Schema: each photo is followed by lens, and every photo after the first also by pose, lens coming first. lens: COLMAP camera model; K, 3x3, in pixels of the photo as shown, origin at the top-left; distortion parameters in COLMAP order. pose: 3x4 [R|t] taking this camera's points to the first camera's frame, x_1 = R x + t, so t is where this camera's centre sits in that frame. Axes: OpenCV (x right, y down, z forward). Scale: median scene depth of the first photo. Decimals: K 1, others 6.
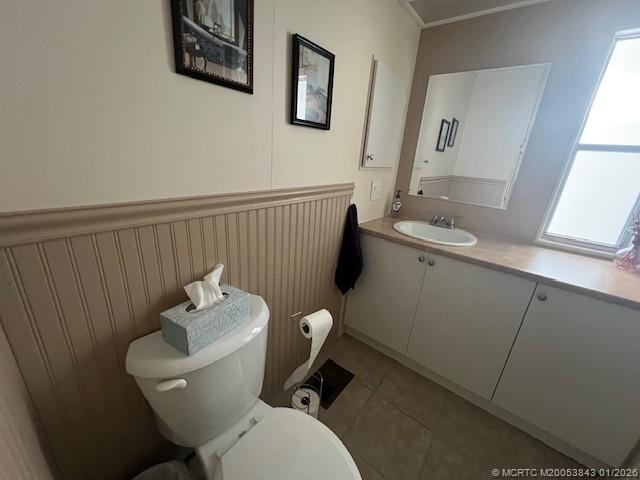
lens RADIAL K [[254.9, 0, 319.6], [0, 254.9, 240.7], [0, 0, 1]] dist [-0.002047, 0.000264]
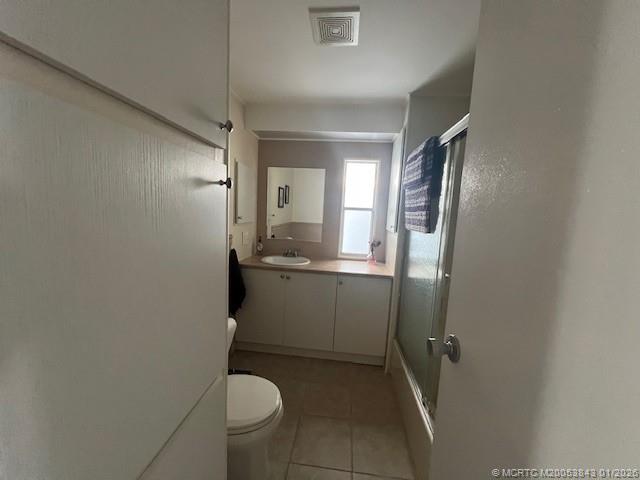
lens RADIAL K [[254.9, 0, 319.6], [0, 254.9, 240.7], [0, 0, 1]] dist [-0.002047, 0.000264]
pose [[0.840741, -0.095309, 0.532982, -0.213864], [0.185951, 0.975337, -0.118913, 0.073729], [-0.508504, 0.199083, 0.837729, -0.462976]]
